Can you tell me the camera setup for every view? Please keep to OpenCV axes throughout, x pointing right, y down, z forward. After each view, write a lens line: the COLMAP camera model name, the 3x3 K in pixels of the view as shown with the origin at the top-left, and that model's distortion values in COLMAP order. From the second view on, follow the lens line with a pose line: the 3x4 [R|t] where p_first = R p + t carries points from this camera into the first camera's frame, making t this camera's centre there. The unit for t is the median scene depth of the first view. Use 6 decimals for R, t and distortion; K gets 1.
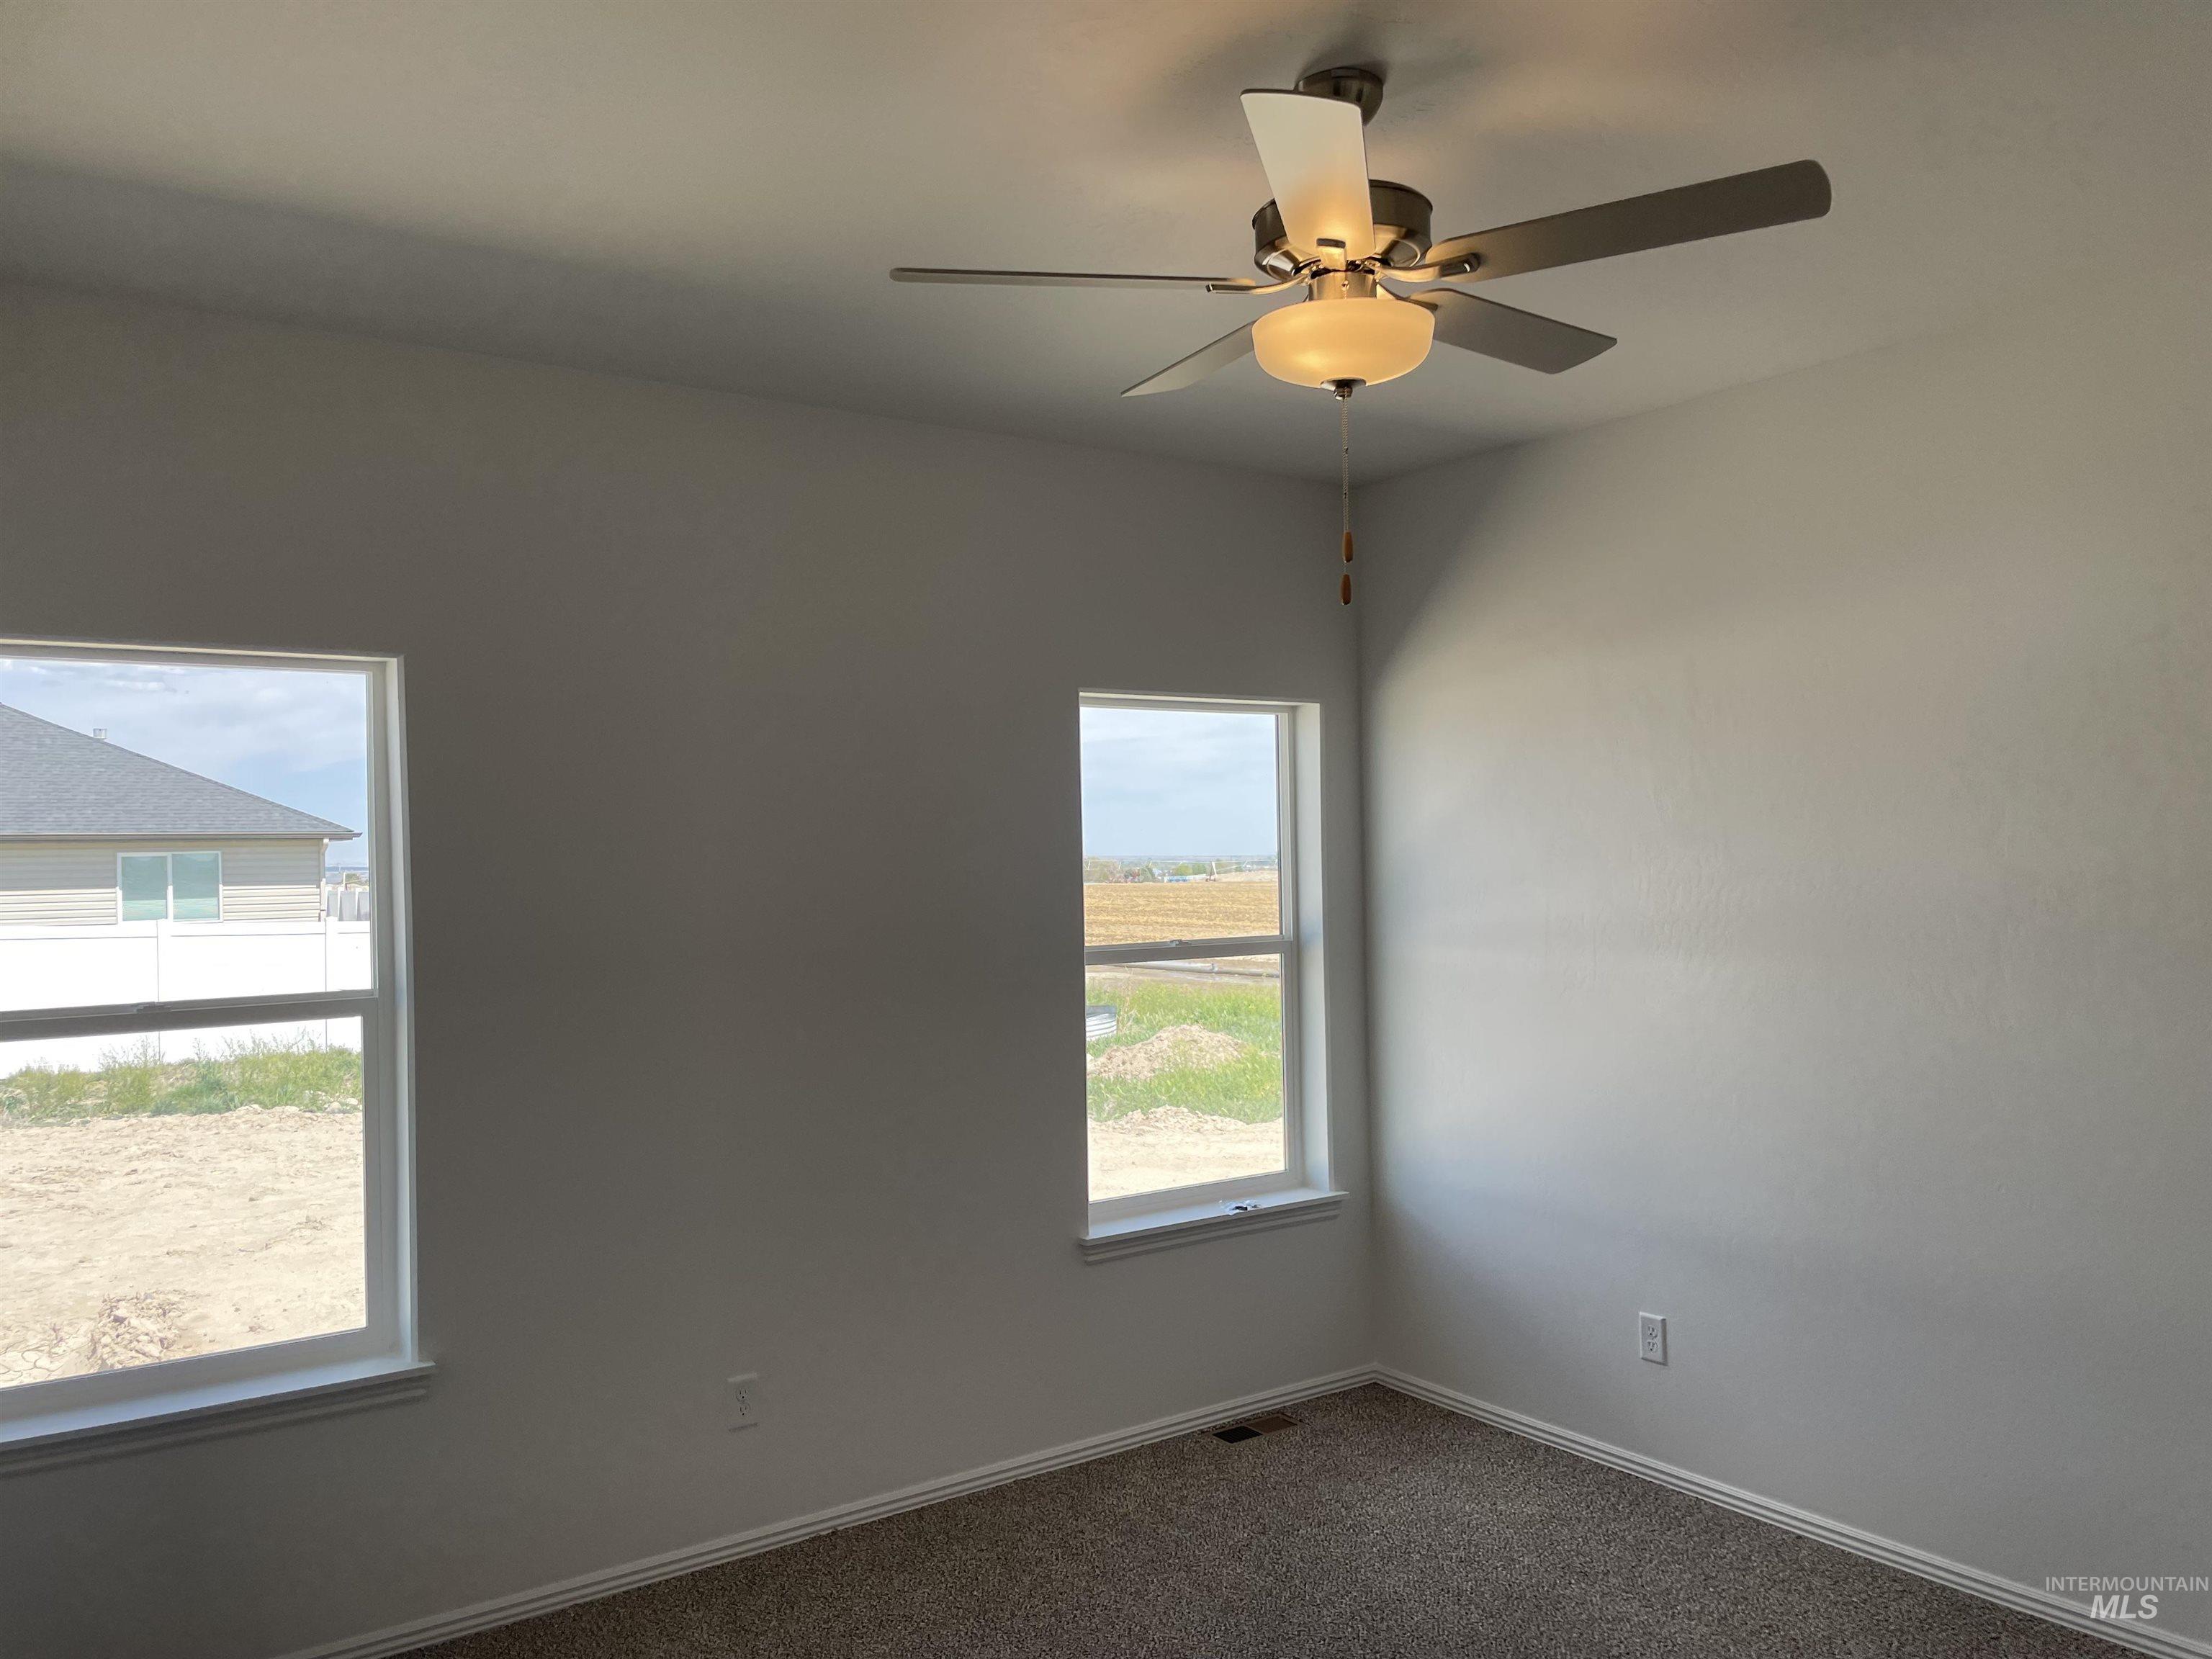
lens RADIAL K [[1691.2, 0, 1106.0], [0, 1691.2, 829.5], [0, 0, 1]] dist [-0.001112, 0.000179]
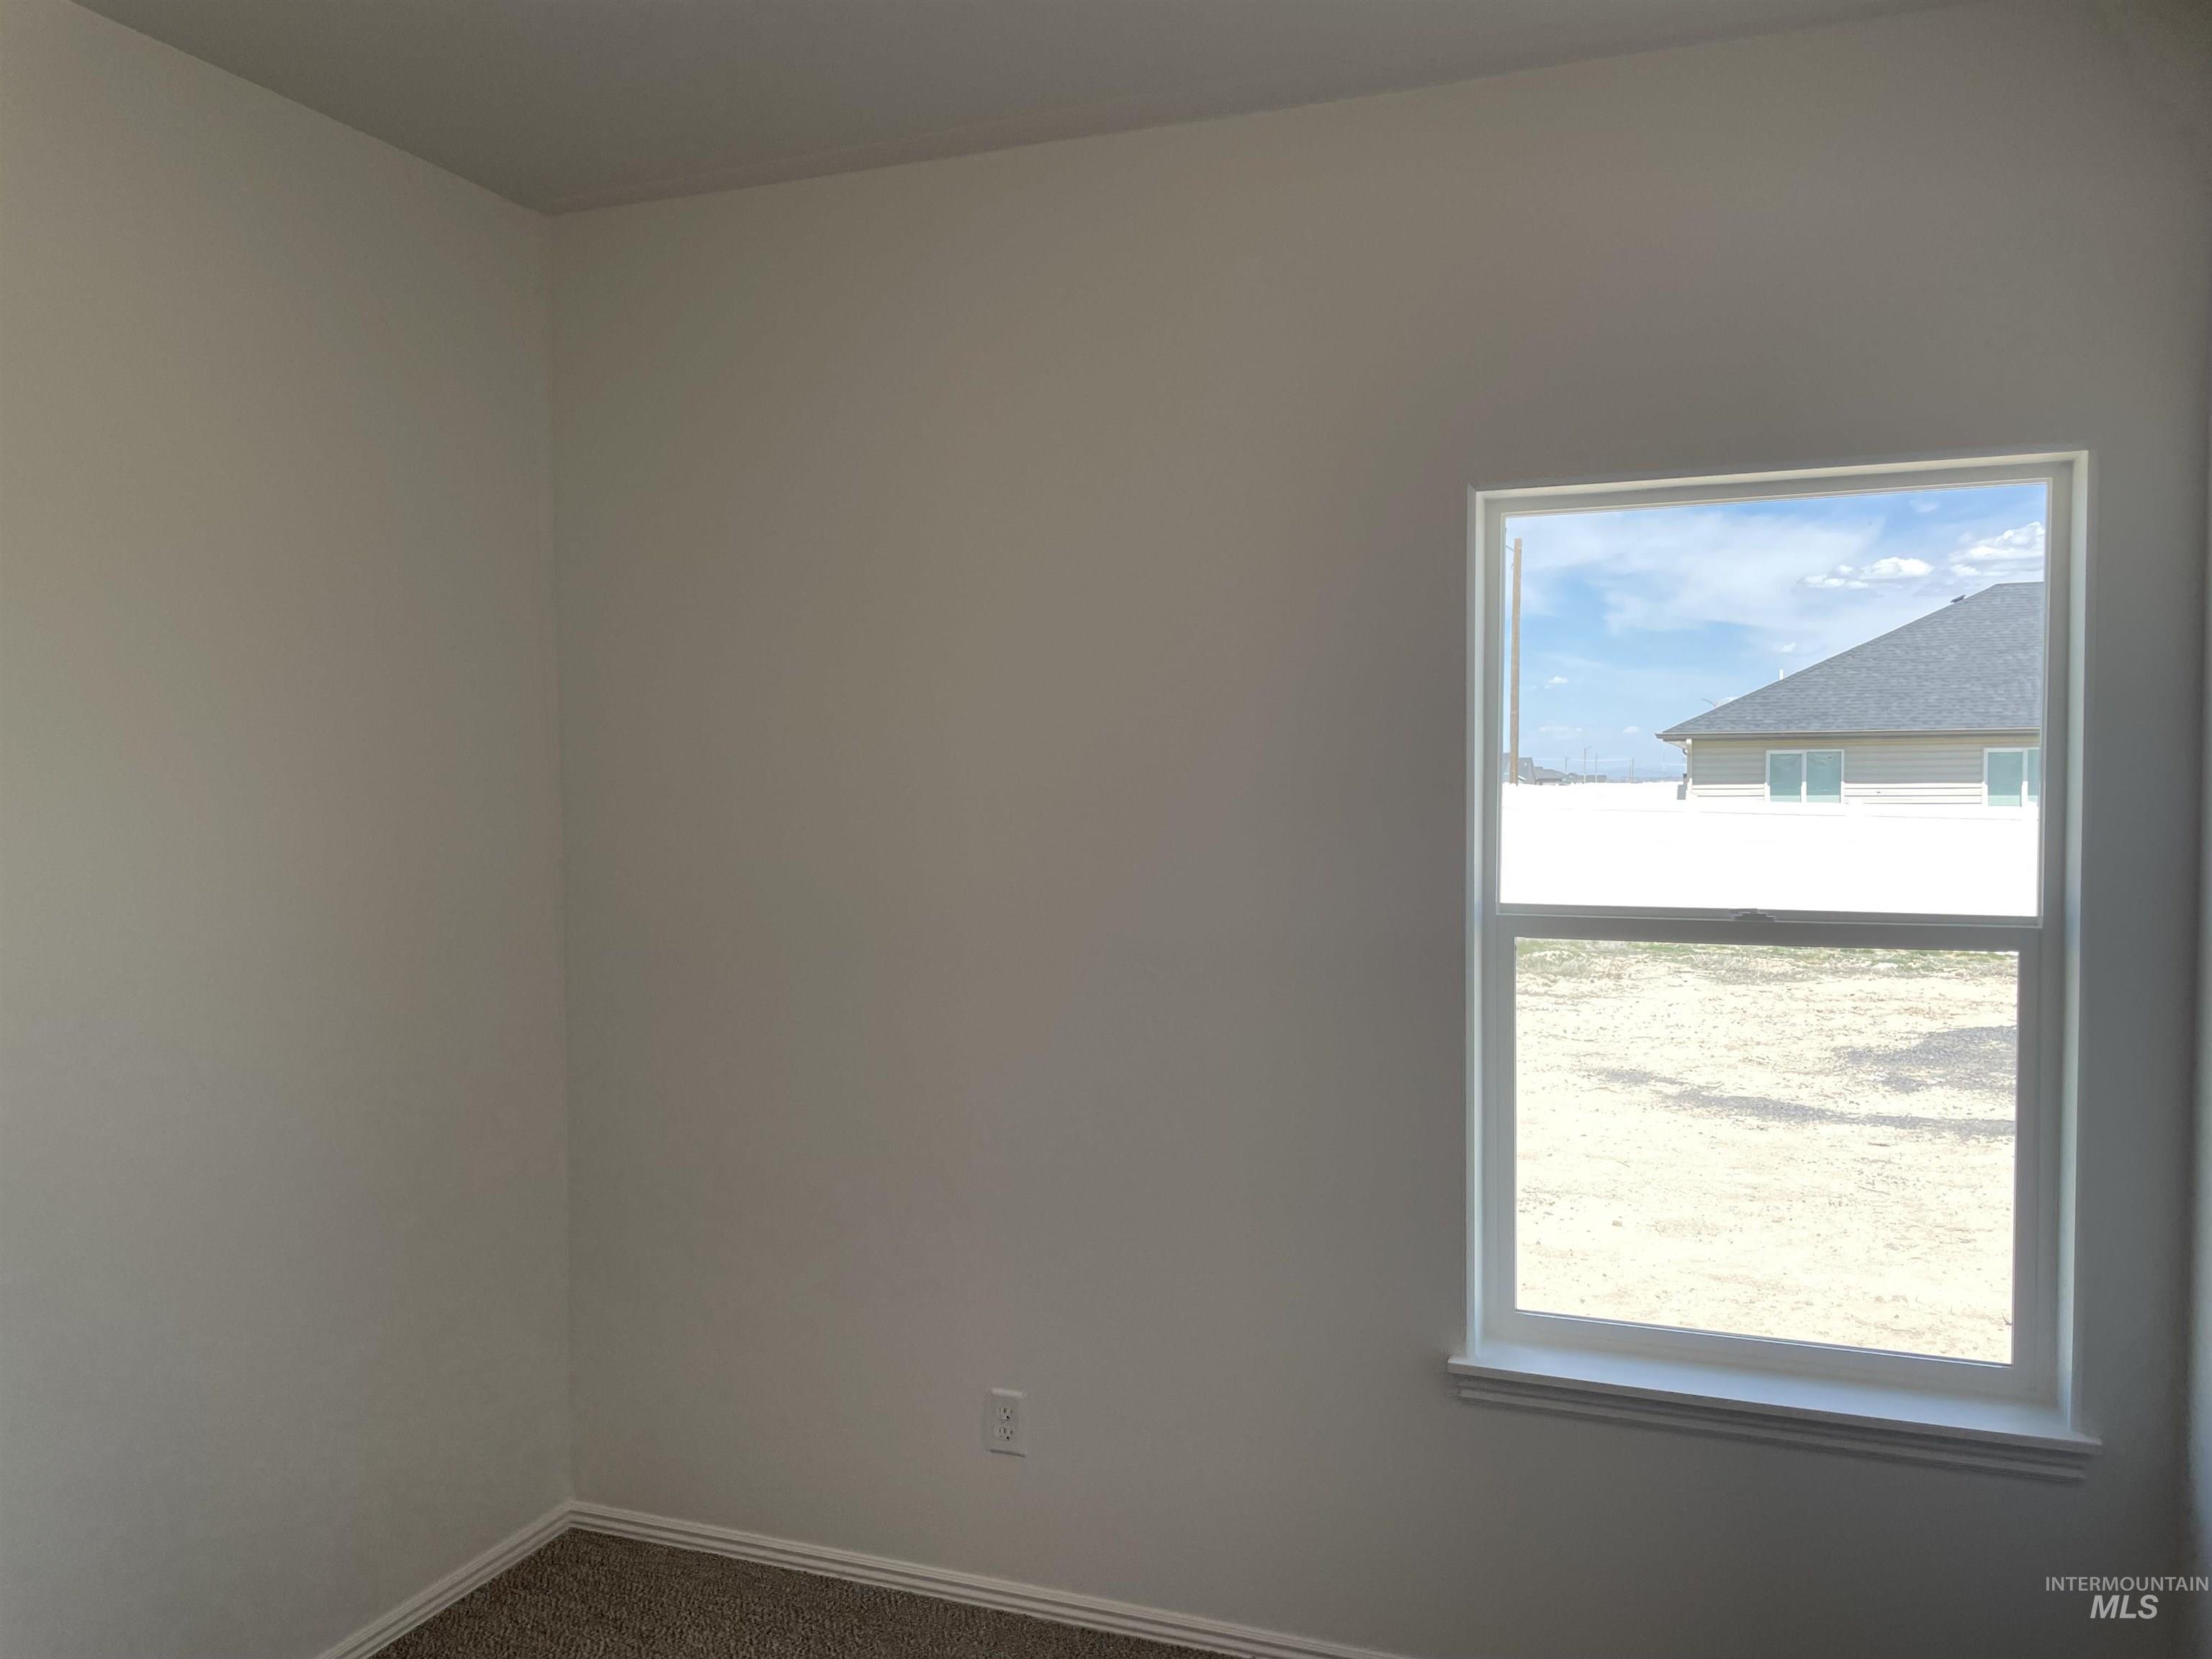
lens RADIAL K [[1661.5, 0, 1106.0], [0, 1661.5, 829.5], [0, 0, 1]] dist [0.006033, 0.003320]
pose [[0.517805, 0.035217, -0.854774, 0.091696], [0.018287, 0.998468, 0.052216, 0.001587], [0.855303, -0.042669, 0.516368, 0.117447]]
